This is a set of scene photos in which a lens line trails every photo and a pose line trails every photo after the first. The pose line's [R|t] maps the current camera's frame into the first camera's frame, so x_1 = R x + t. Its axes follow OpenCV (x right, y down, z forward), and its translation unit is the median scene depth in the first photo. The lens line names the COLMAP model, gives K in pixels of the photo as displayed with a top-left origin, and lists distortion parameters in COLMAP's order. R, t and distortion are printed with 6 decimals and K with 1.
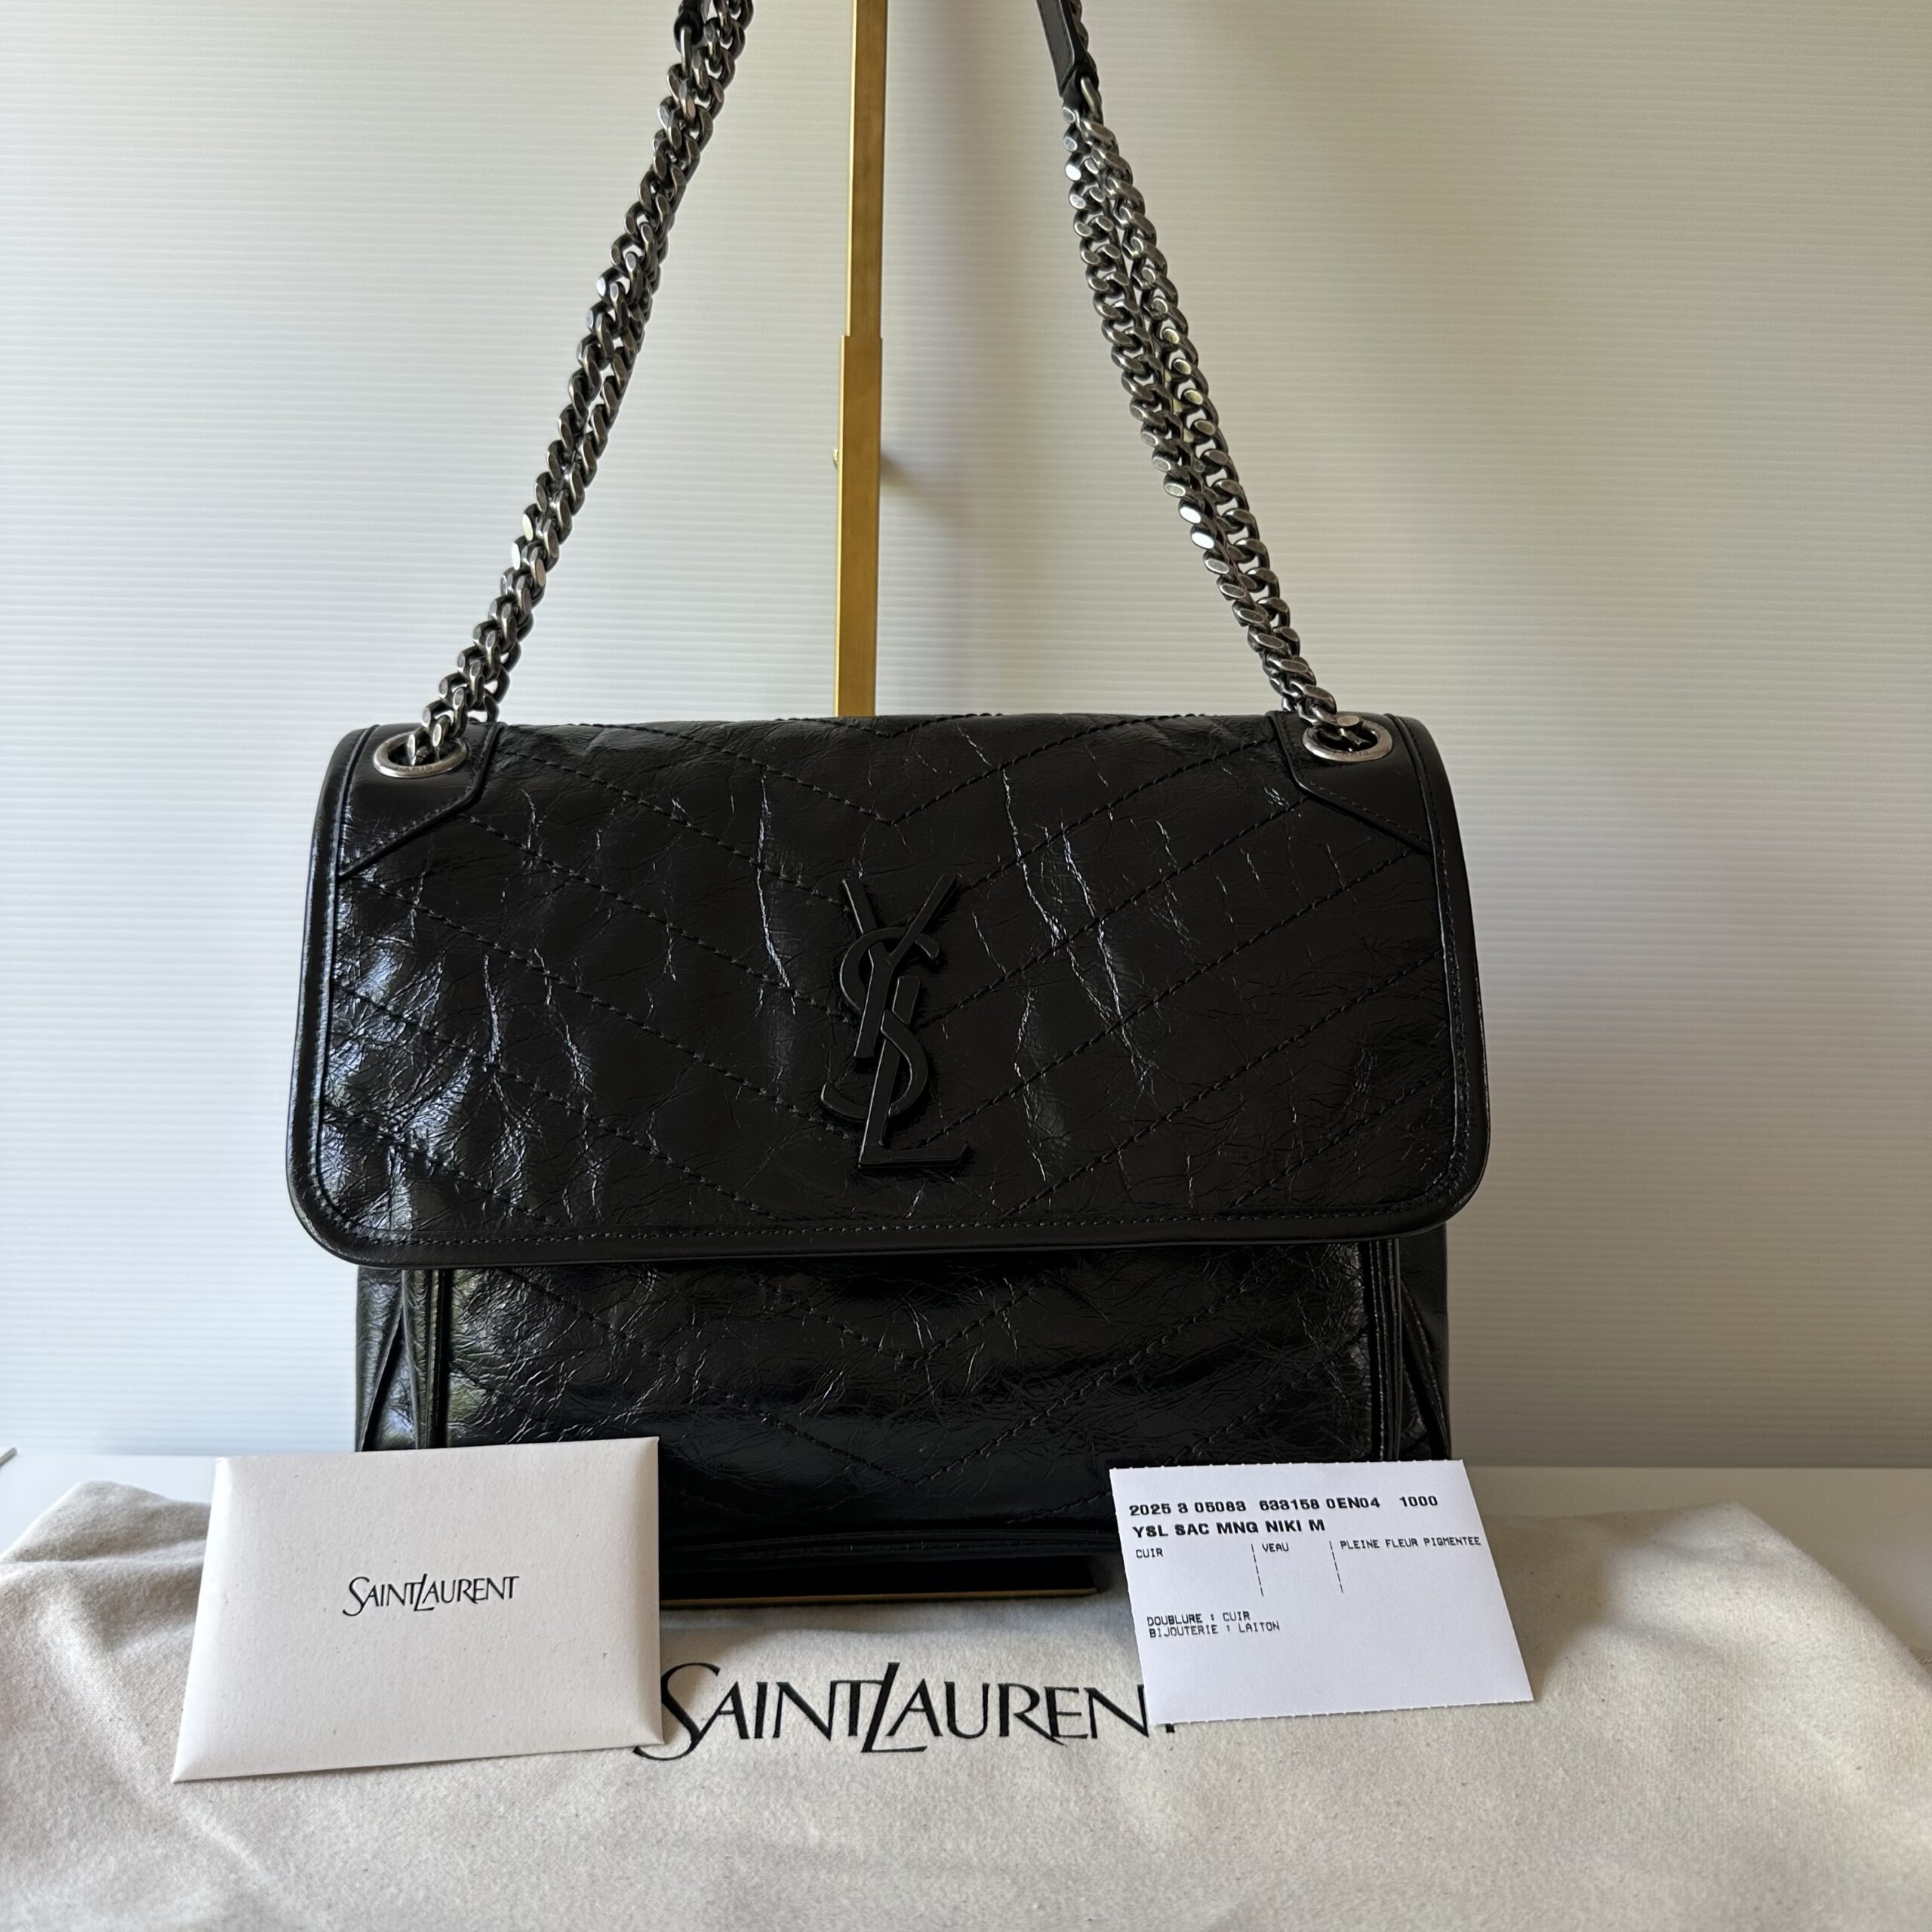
lens RADIAL K [[1780.9, 0, 966.0], [0, 1780.9, 966.0], [0, 0, 1]] dist [0.146770, -0.323433]
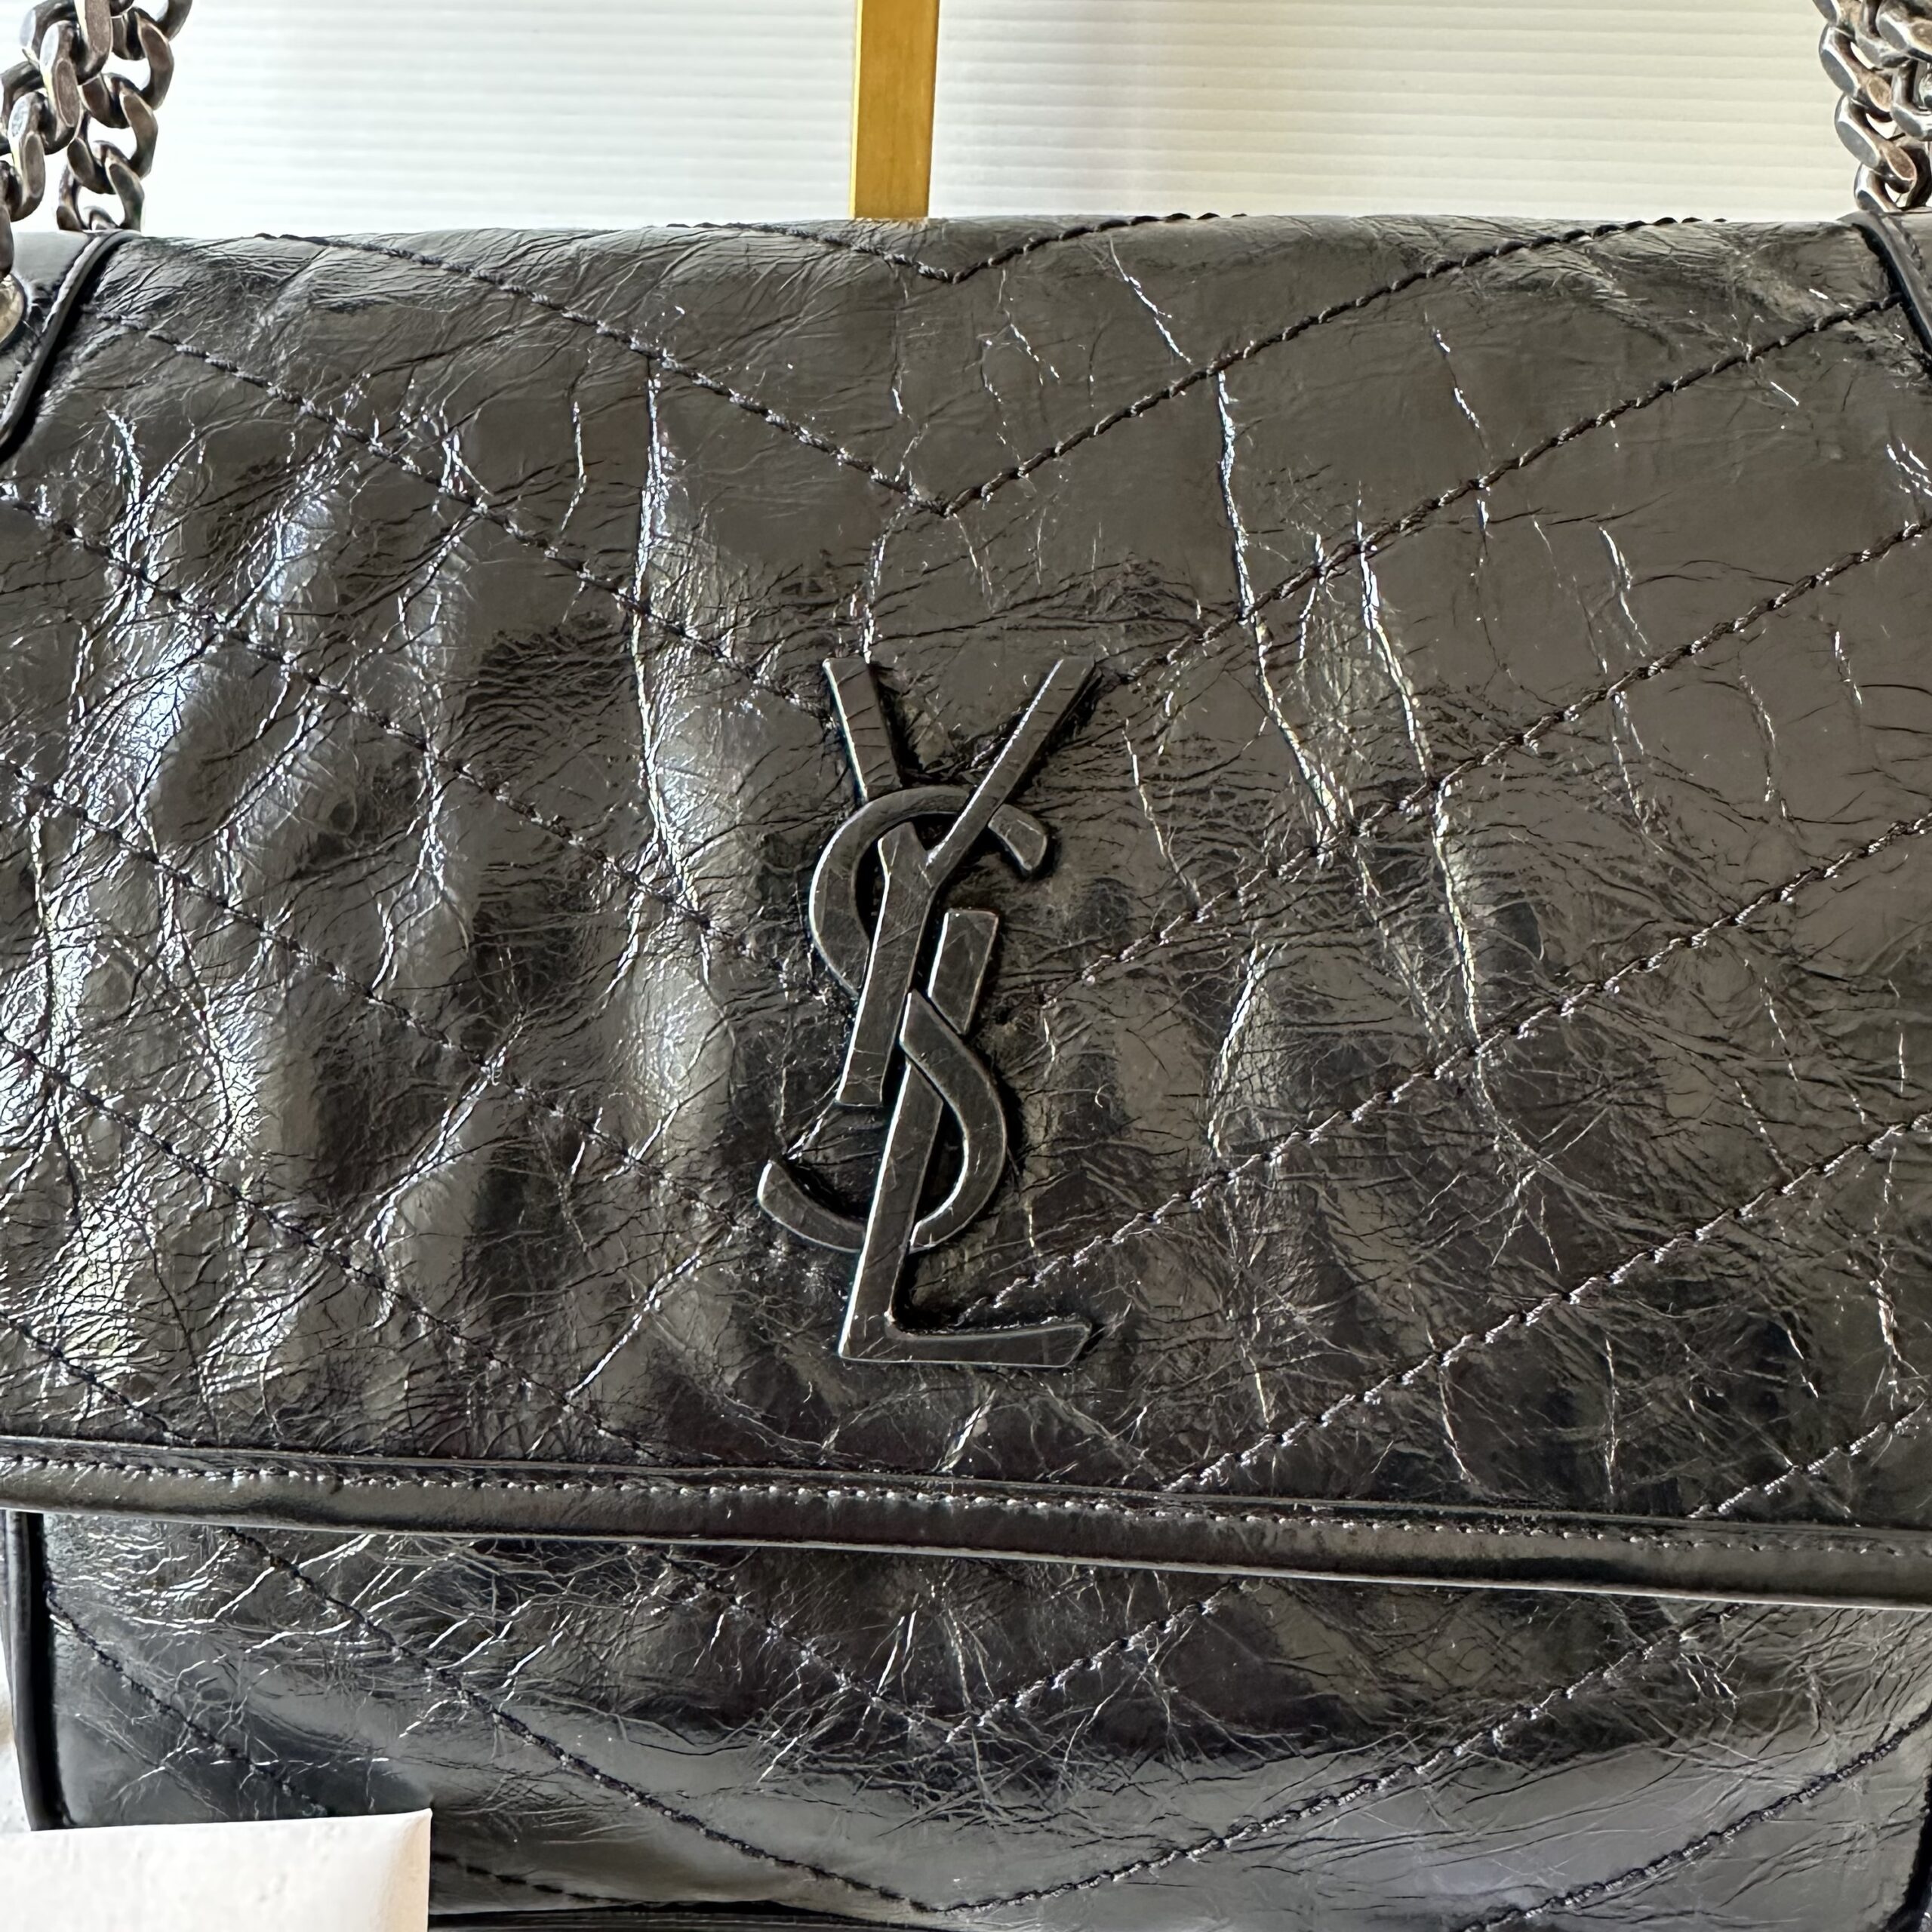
lens RADIAL K [[1847.9, 0, 814.0], [0, 1847.9, 910.8], [0, 0, 1]] dist [-0.014656, 0.000076]
pose [[0.991806, 0.051113, -0.117087, -0.018209], [-0.013797, 0.953972, 0.299577, -0.129892], [0.127010, -0.295507, 0.946860, 0.597338]]
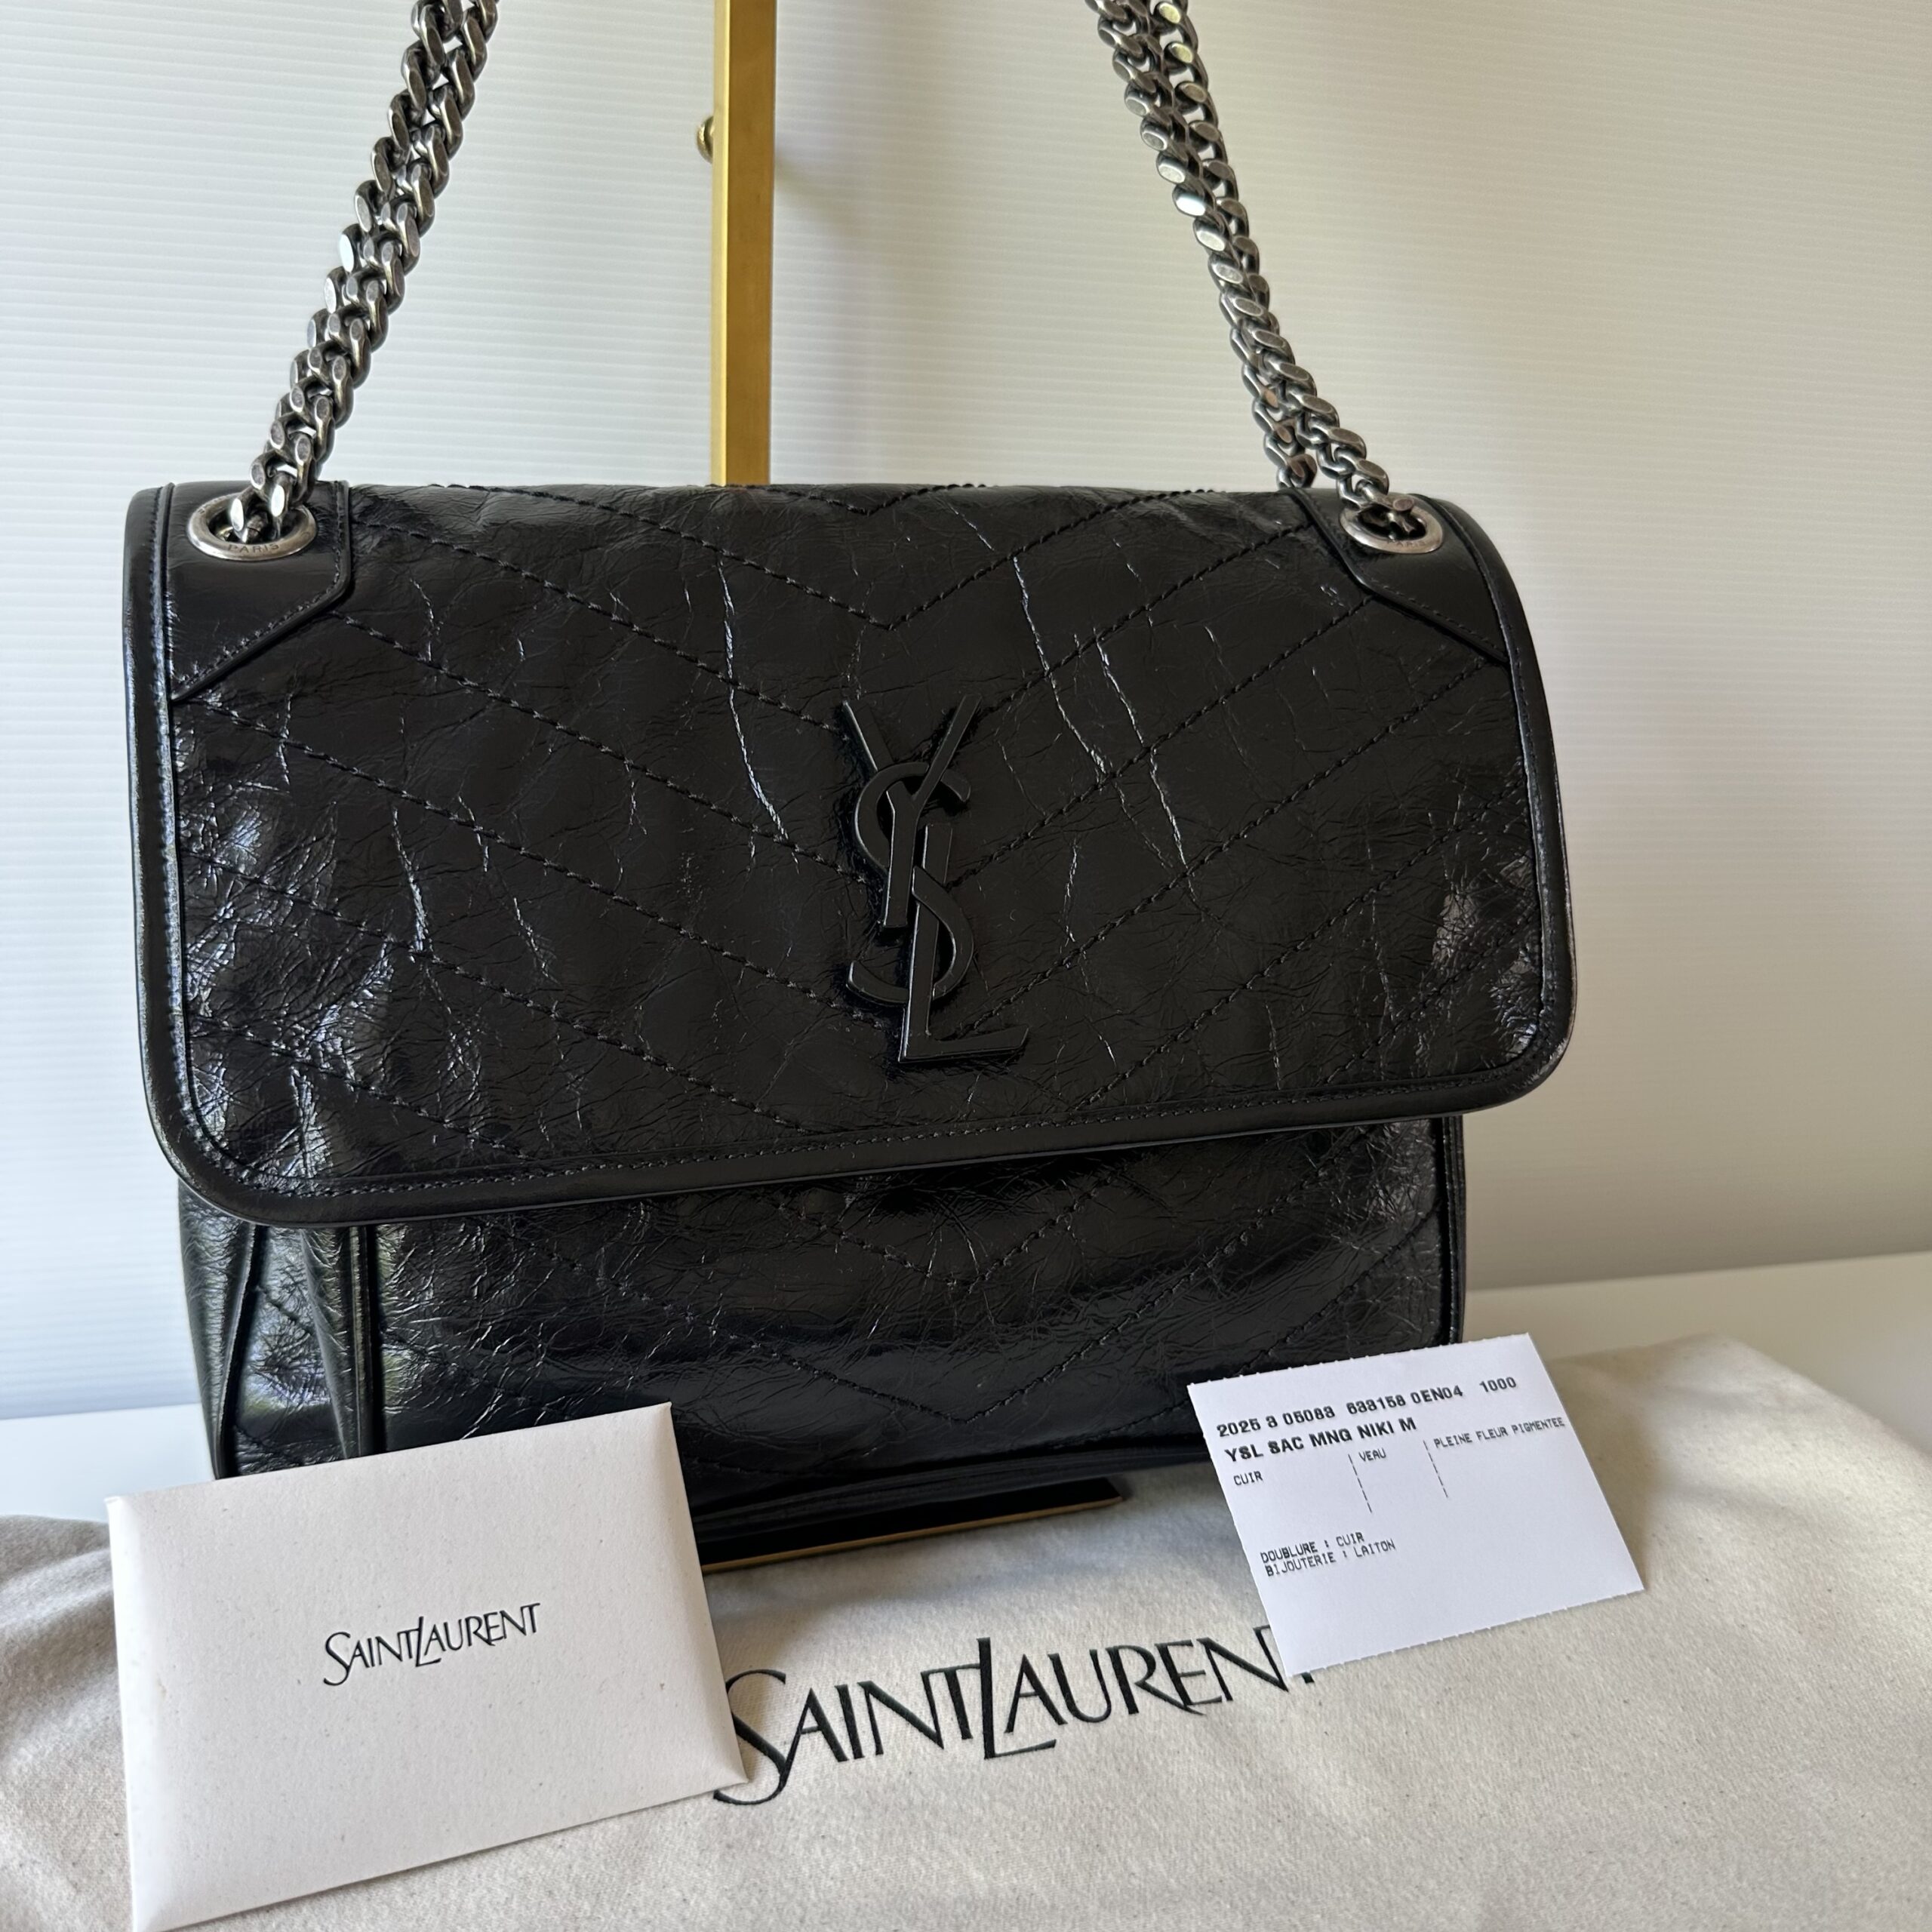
lens RADIAL K [[1812.5, 0, 953.4], [0, 1812.5, 963.7], [0, 0, 1]] dist [0.132287, -0.284387]
pose [[0.970055, -0.040992, 0.239400, -0.233705], [0.007247, 0.990102, 0.140166, -0.048241], [-0.242776, -0.134233, 0.960750, 0.202141]]
